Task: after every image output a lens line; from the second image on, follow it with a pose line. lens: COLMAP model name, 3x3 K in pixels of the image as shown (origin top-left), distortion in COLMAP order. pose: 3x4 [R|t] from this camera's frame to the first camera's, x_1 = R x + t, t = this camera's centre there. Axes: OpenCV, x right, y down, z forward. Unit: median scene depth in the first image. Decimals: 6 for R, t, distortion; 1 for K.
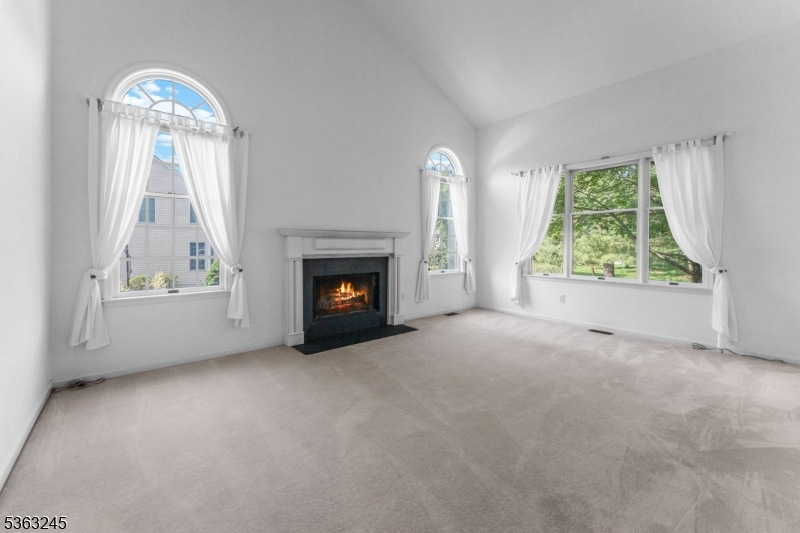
lens RADIAL K [[324.6, 0, 401.4], [0, 324.6, 247.2], [0, 0, 1]] dist [-0.000042, -0.000163]
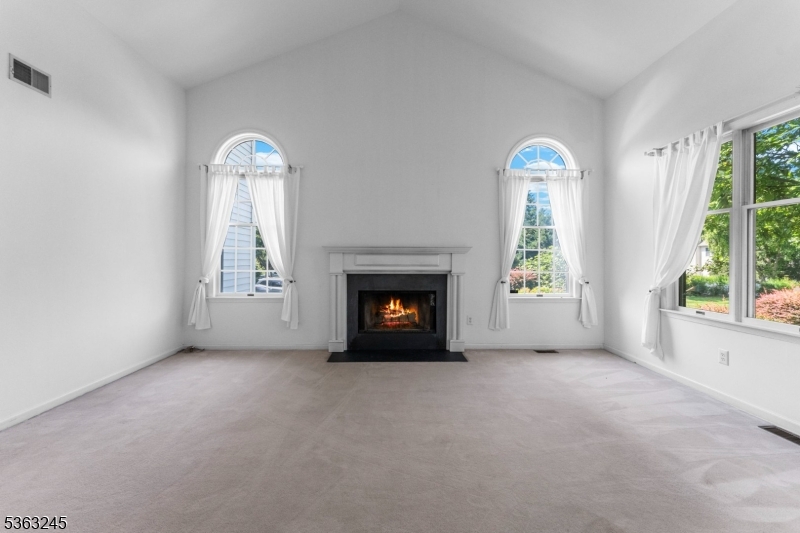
lens RADIAL K [[324.6, 0, 404.5], [0, 324.6, 258.7], [0, 0, 1]] dist [-0.000042, -0.000163]
pose [[0.789349, 0.001800, -0.613942, 0.426404], [-0.007834, 0.999944, -0.007141, -0.007161], [0.613894, 0.010447, 0.789319, 0.216764]]
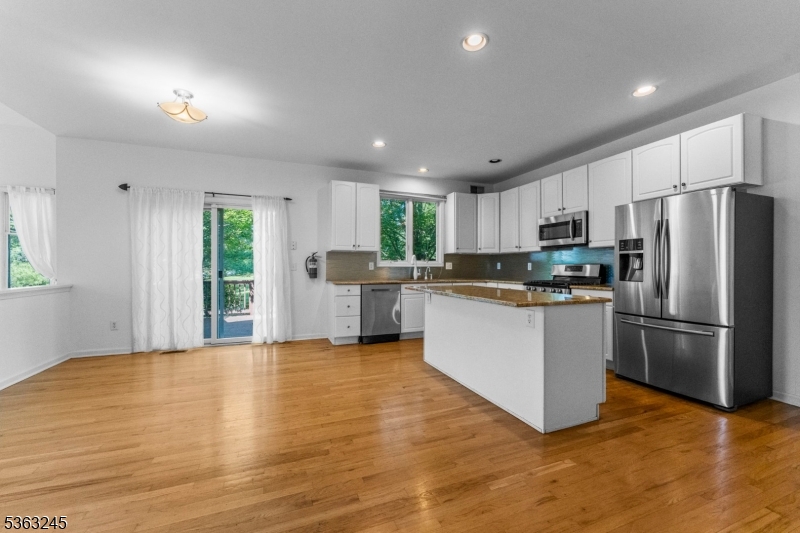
lens RADIAL K [[324.6, 0, 397.4], [0, 324.6, 267.0], [0, 0, 1]] dist [-0.000042, -0.000163]
pose [[0.330245, -0.005225, 0.943881, 0.062107], [0.006007, 0.999976, 0.003433, 0.017255], [-0.943876, 0.004536, 0.330268, -0.762142]]
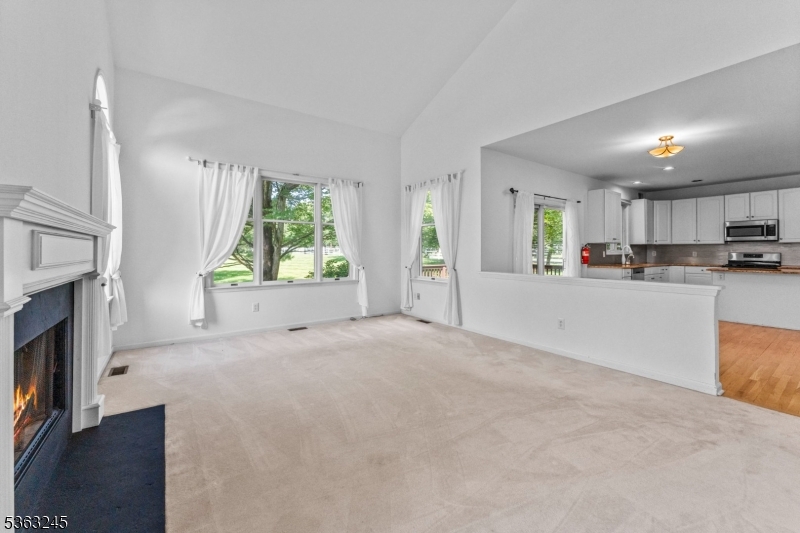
lens RADIAL K [[324.6, 0, 397.3], [0, 324.6, 246.8], [0, 0, 1]] dist [-0.000042, -0.000163]
pose [[0.086621, 0.007256, 0.996215, -0.453131], [0.006642, 0.999947, -0.007861, -0.011194], [-0.996219, 0.007298, 0.086568, 0.530726]]
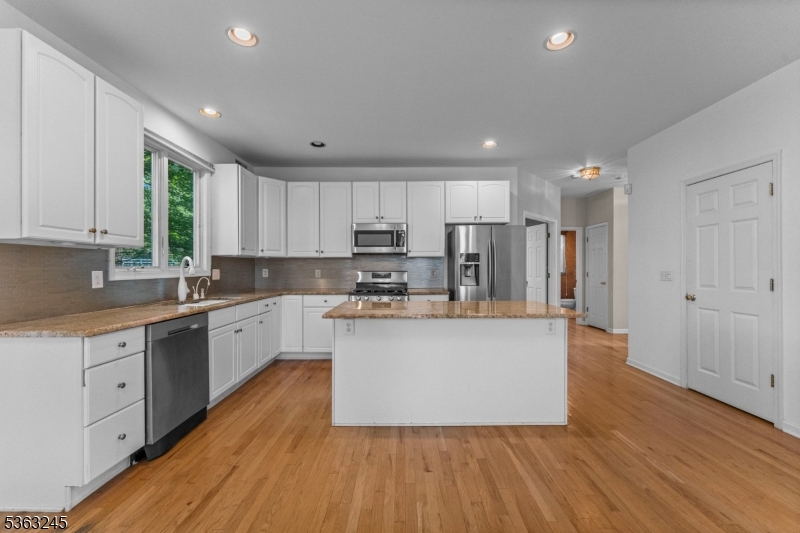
lens RADIAL K [[324.6, 0, 401.8], [0, 324.6, 268.2], [0, 0, 1]] dist [-0.000042, -0.000163]
pose [[-0.762173, -0.004043, 0.647361, 0.441546], [0.002236, 0.999958, 0.008878, -0.003672], [-0.647370, 0.008214, -0.762132, -0.212874]]
